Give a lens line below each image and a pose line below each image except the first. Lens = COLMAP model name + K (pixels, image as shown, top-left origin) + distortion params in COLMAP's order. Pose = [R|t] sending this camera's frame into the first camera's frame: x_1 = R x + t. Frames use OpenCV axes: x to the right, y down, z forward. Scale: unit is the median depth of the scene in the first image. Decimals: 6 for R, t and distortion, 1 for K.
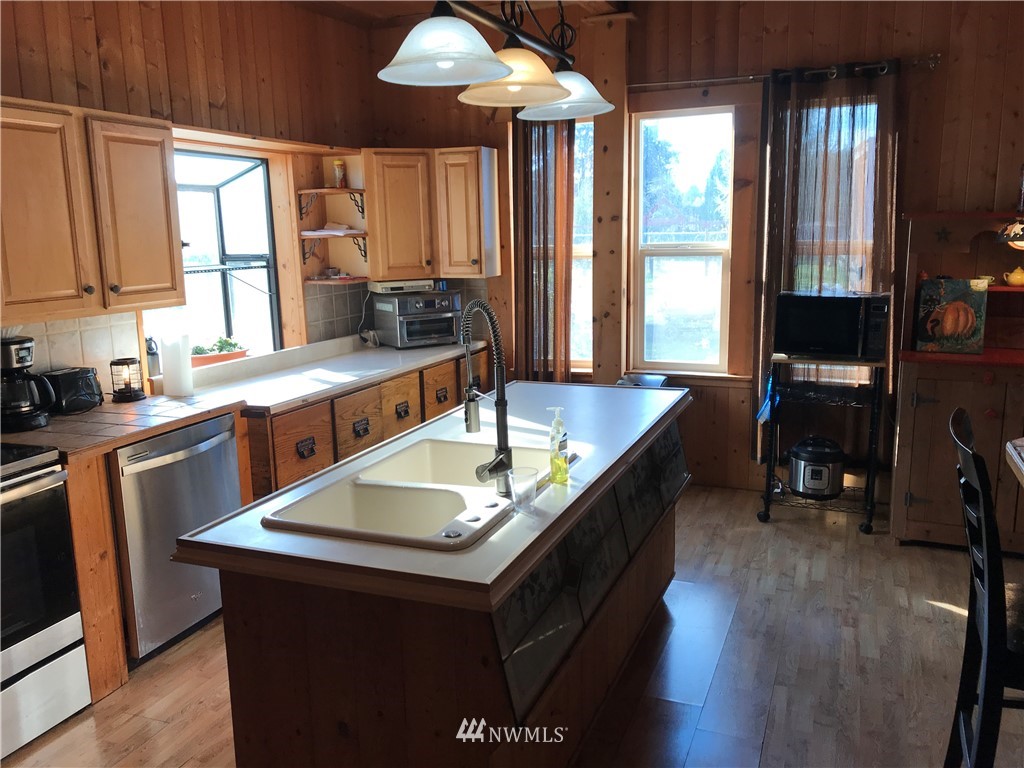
lens RADIAL K [[837.0, 0, 505.9], [0, 837.0, 384.6], [0, 0, 1]] dist [0.007223, 0.003087]
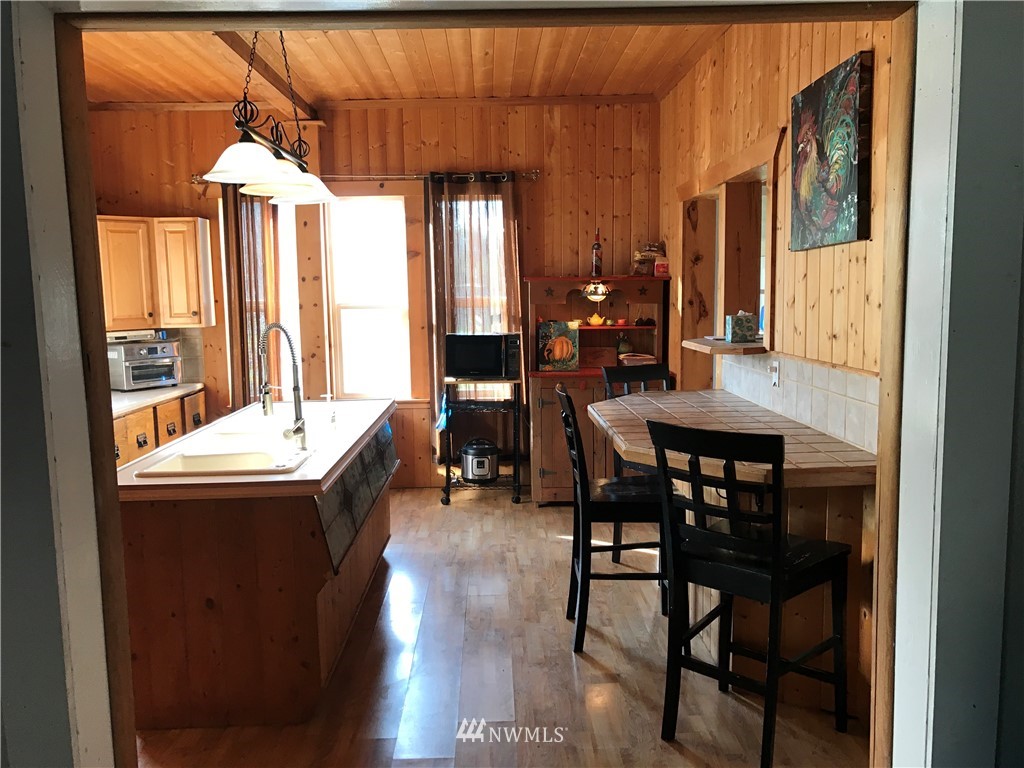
lens RADIAL K [[837.0, 0, 514.2], [0, 837.0, 386.2], [0, 0, 1]] dist [0.007223, 0.003087]
pose [[0.912359, -0.038645, 0.407562, -0.127532], [0.070361, 0.995523, -0.063113, 0.067571], [-0.403299, 0.086259, 0.910994, -0.270122]]
